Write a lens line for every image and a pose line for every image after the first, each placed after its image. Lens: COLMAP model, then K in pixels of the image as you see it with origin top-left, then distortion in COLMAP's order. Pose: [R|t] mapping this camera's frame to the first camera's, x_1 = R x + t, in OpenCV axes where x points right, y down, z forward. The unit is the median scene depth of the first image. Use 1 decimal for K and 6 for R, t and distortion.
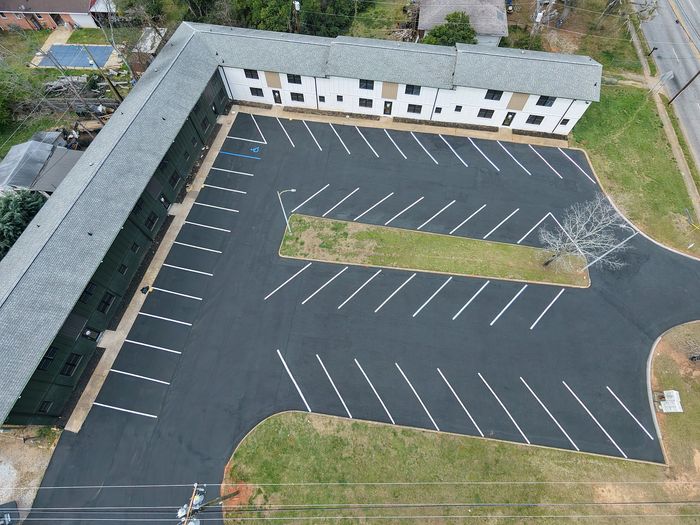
lens RADIAL K [[279.3, 0, 350.0], [0, 279.3, 262.5], [0, 0, 1]] dist [0.001883, 0.000659]
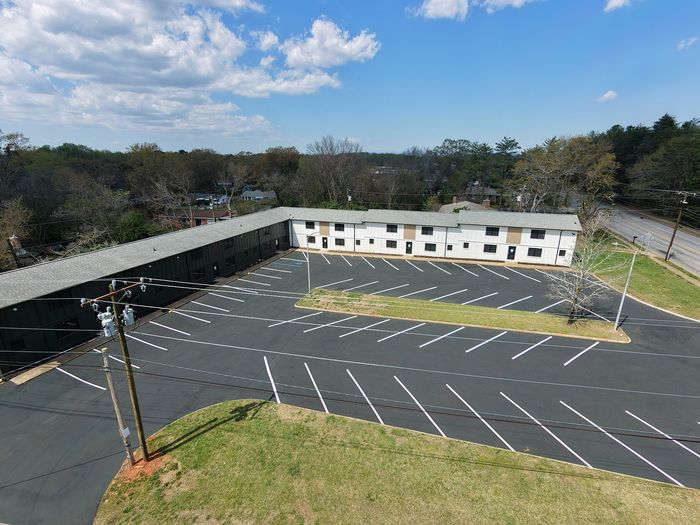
lens RADIAL K [[279.3, 0, 350.0], [0, 279.3, 262.5], [0, 0, 1]] dist [0.001883, 0.000659]
pose [[0.985948, 0.071743, -0.150863, 0.082614], [-0.152056, 0.759390, -0.632618, 0.396652], [0.069178, 0.646668, 0.759628, 0.089864]]
